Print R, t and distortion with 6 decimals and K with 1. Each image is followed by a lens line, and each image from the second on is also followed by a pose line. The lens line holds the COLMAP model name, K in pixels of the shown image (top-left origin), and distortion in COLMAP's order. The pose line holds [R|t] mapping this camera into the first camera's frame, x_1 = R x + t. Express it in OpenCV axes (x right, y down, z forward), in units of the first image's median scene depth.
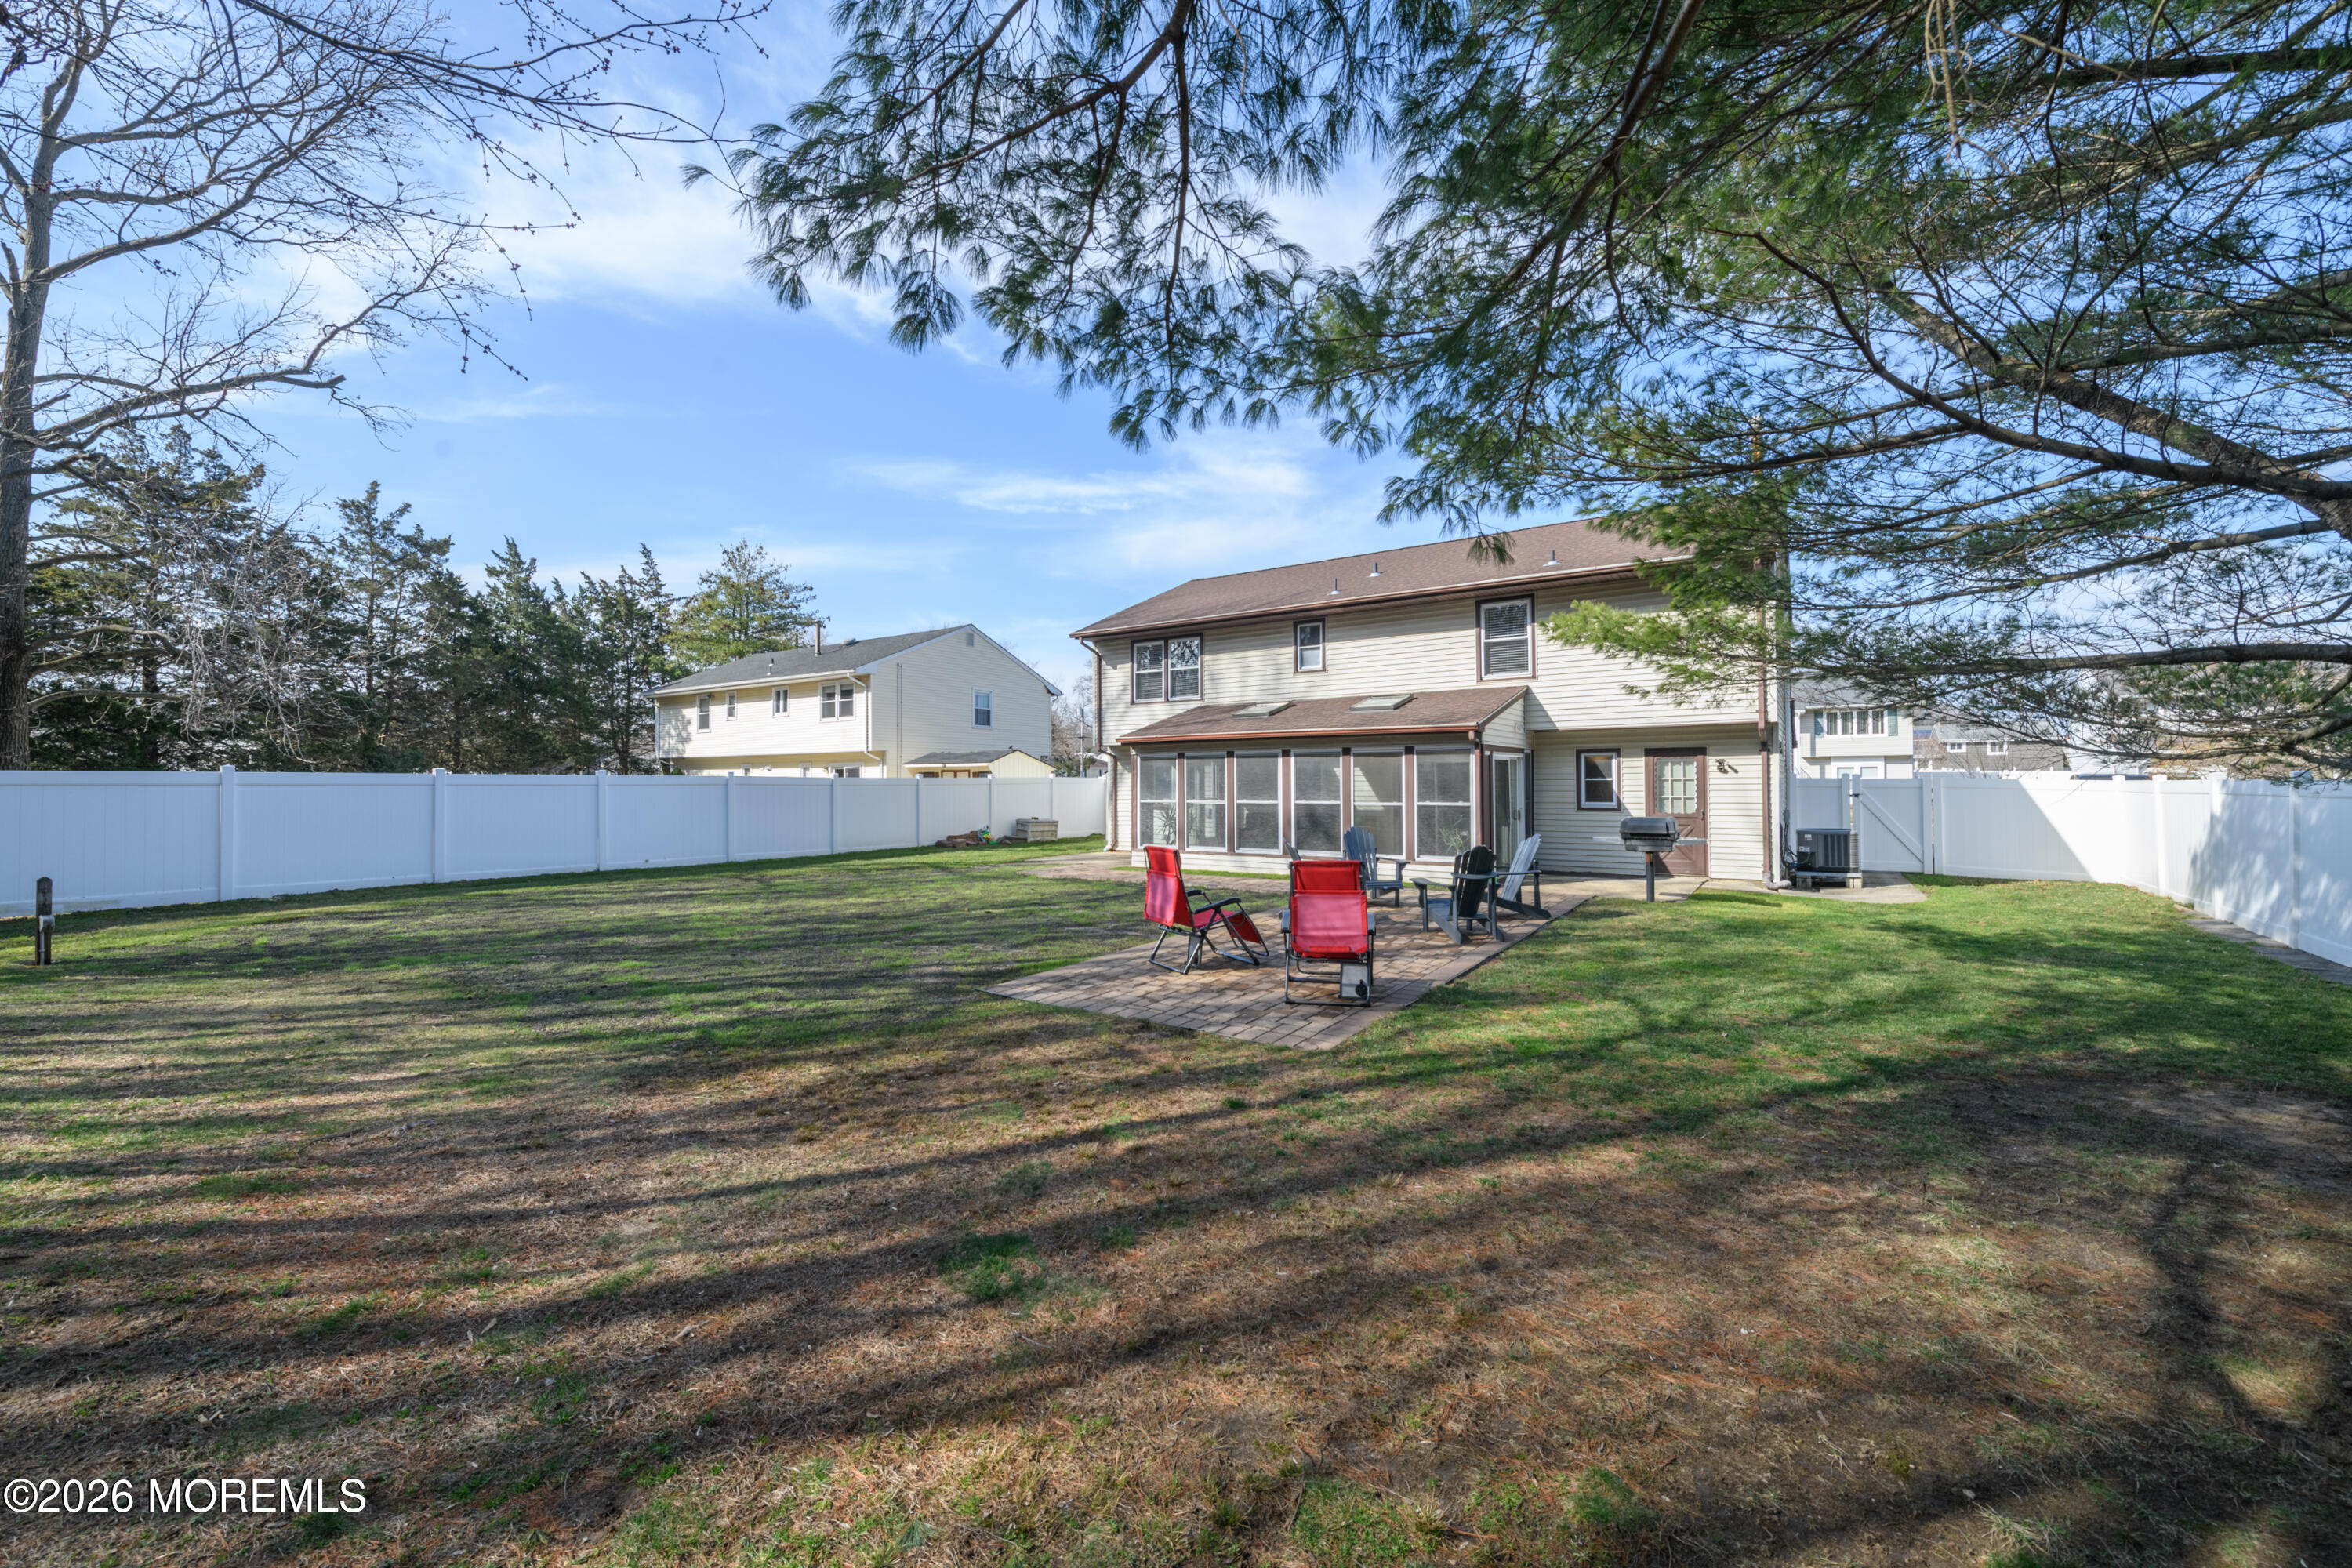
lens RADIAL K [[915.8, 0, 1194.6], [0, 915.8, 769.2], [0, 0, 1]] dist [0.000927, -0.000053]
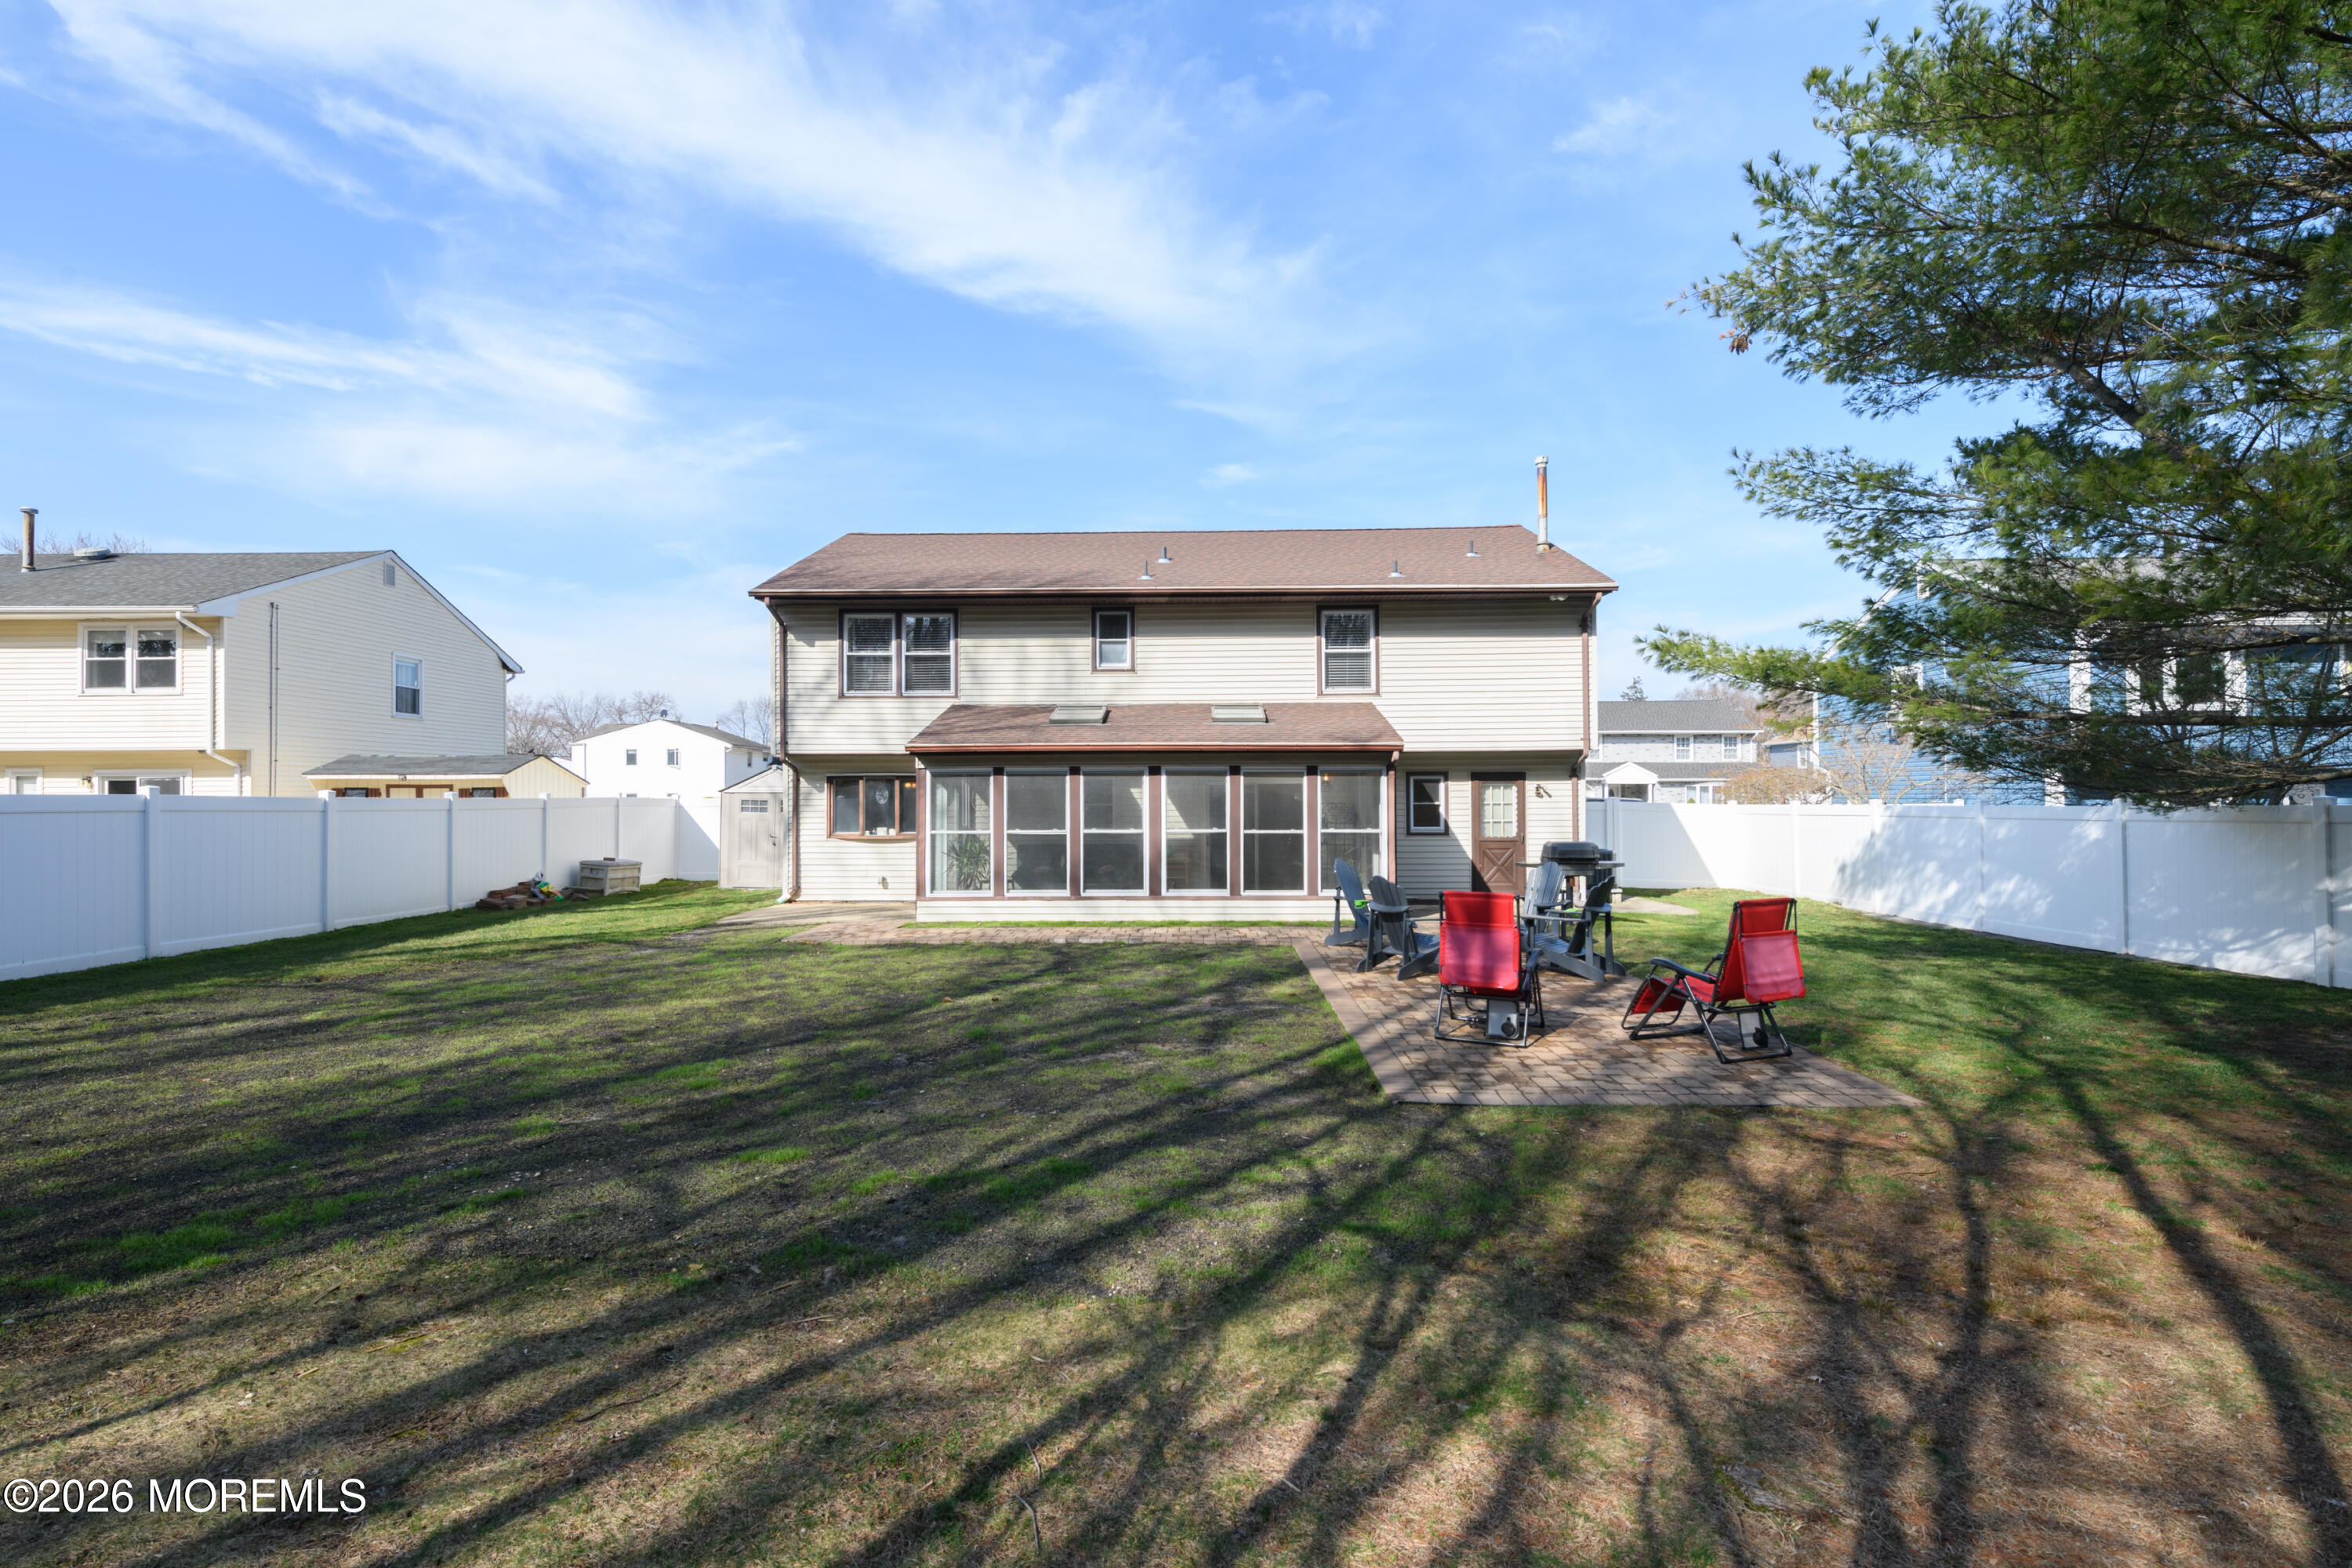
lens RADIAL K [[1083.4, 0, 1176.0], [0, 1083.4, 784.0], [0, 0, 1]] dist [-0.000433, -0.000058]
pose [[0.840881, 0.010971, 0.541109, -0.352460], [-0.009433, 0.999940, -0.005615, -0.000472], [-0.541138, -0.000383, 0.840934, 0.159847]]
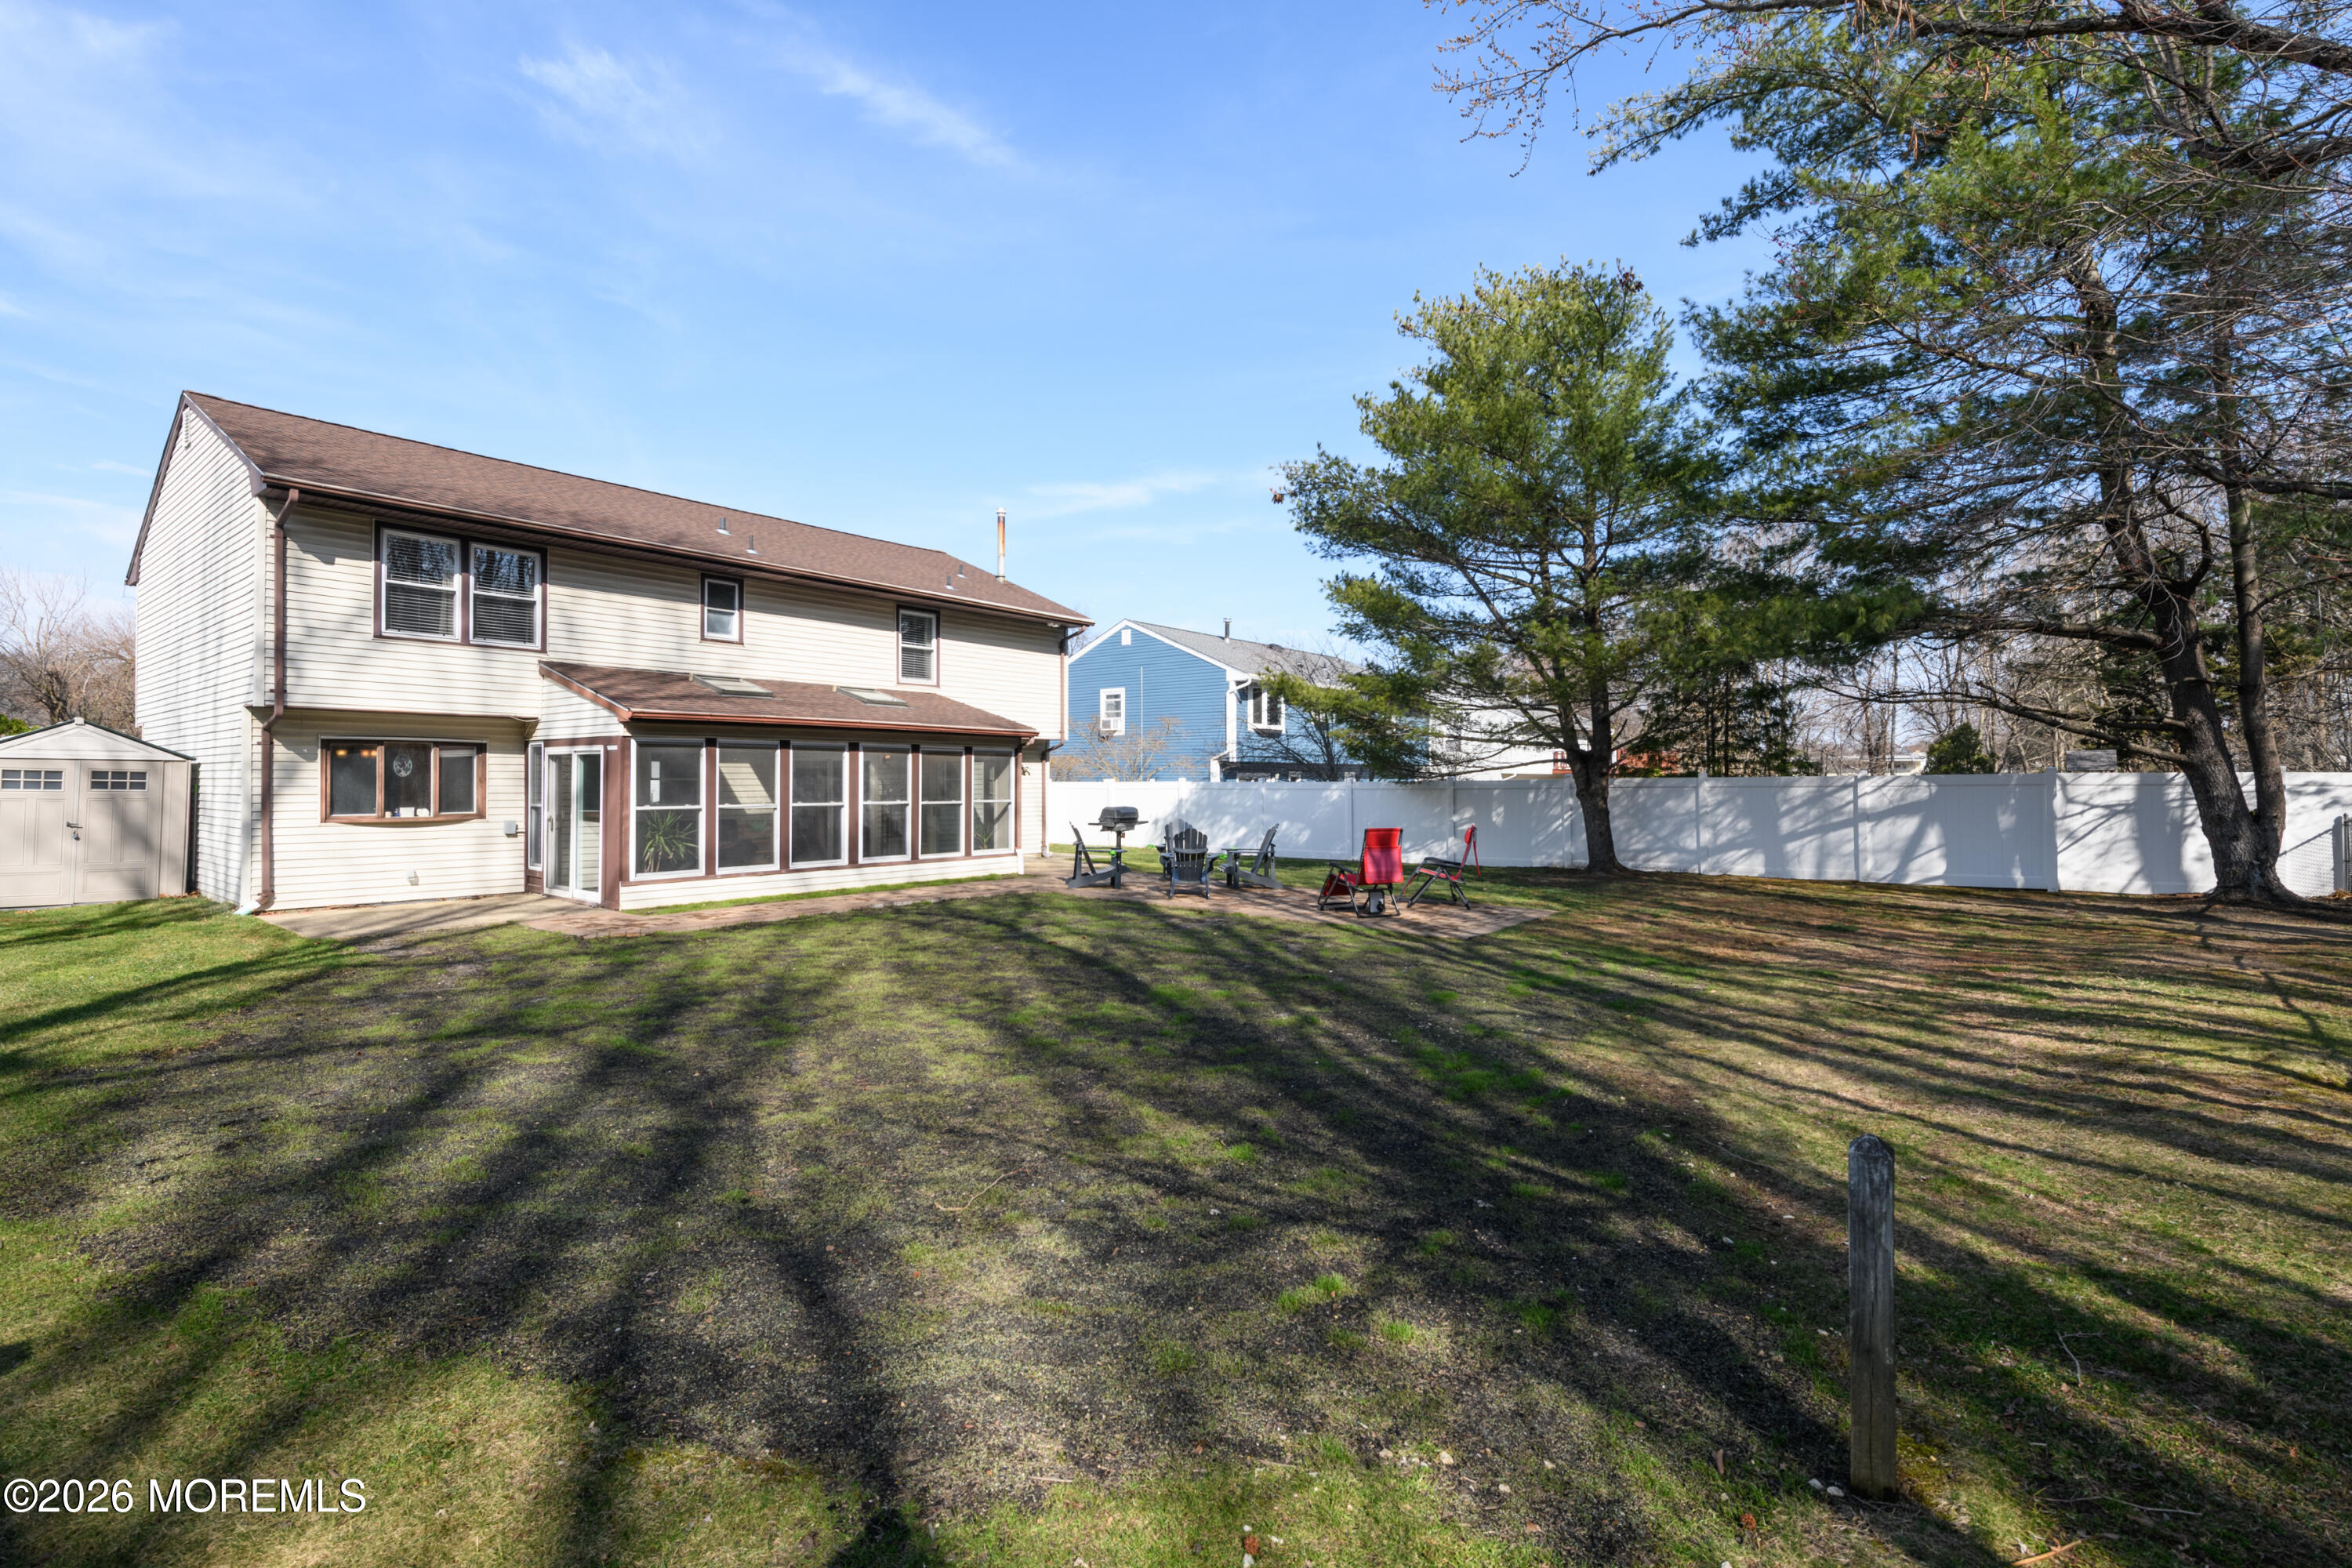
lens RADIAL K [[1042.3, 0, 1176.0], [0, 1042.3, 784.0], [0, 0, 1]] dist [0.000428, -0.001076]
pose [[0.090402, -0.000812, 0.995905, -0.746500], [-0.017478, 0.999844, 0.002402, 0.008498], [-0.995752, -0.017624, 0.090374, 0.530410]]
